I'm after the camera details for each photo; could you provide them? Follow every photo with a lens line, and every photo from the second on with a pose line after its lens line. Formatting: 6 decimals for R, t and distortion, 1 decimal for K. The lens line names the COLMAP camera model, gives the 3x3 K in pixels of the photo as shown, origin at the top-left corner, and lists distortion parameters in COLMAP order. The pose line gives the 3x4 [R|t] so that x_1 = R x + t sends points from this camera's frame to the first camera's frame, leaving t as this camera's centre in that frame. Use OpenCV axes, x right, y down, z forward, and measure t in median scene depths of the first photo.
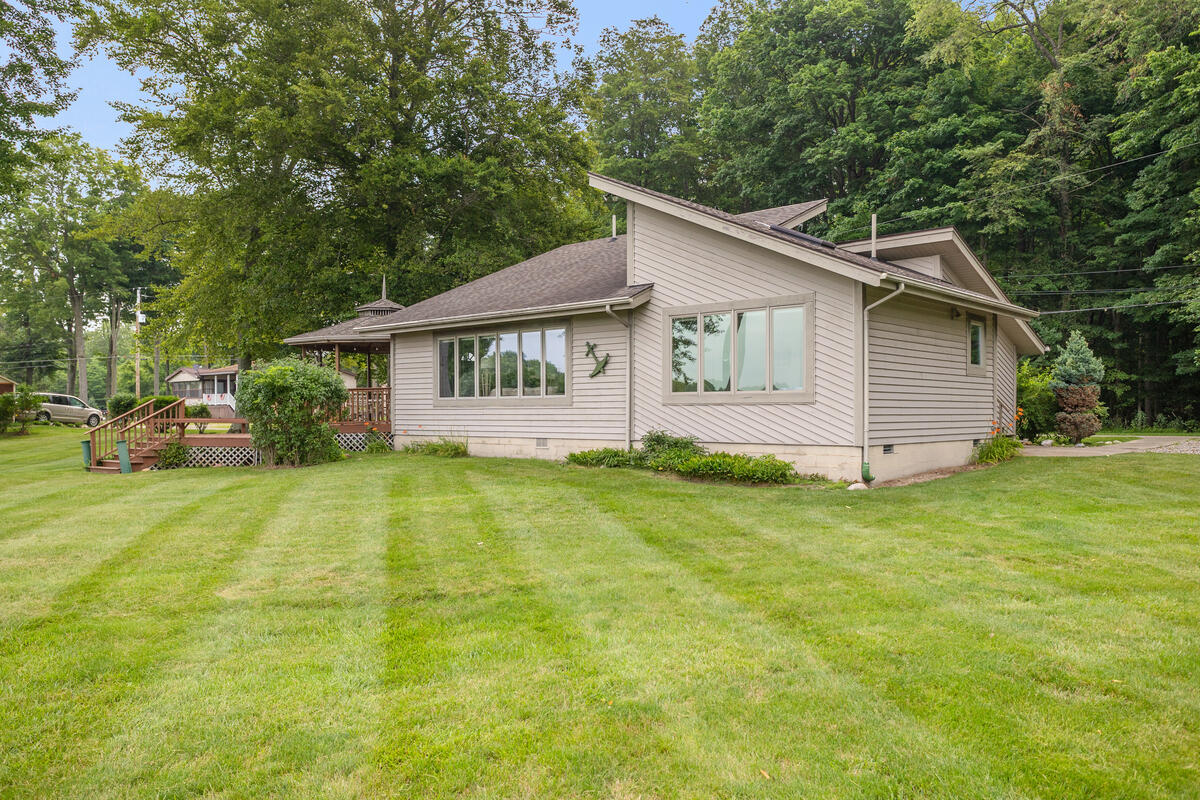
lens RADIAL K [[931.2, 0, 600.0], [0, 931.2, 400.0], [0, 0, 1]] dist [-0.003699, -0.000888]
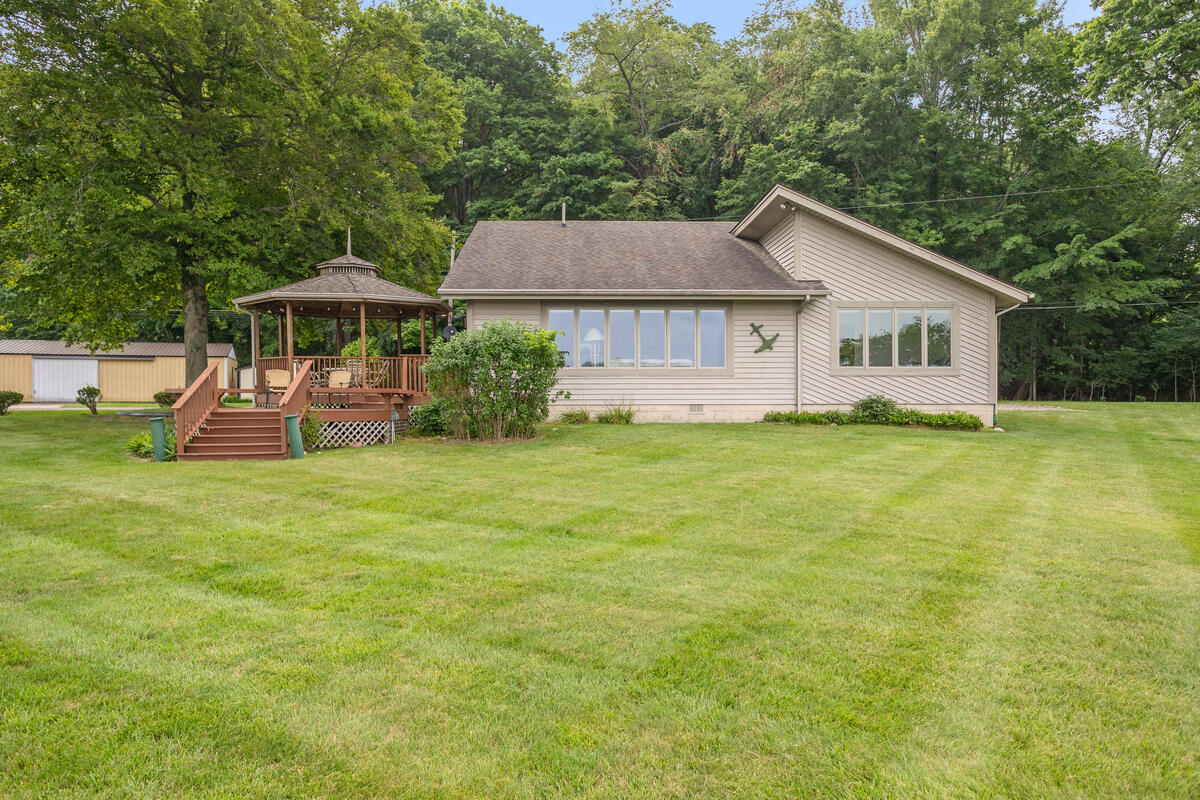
lens RADIAL K [[856.5, 0, 600.0], [0, 856.5, 400.0], [0, 0, 1]] dist [-0.000872, -0.000004]
pose [[0.692902, -0.007577, 0.720992, -0.944439], [-0.008201, 0.999797, 0.018388, 0.018109], [-0.720985, -0.018654, 0.692699, 0.376736]]
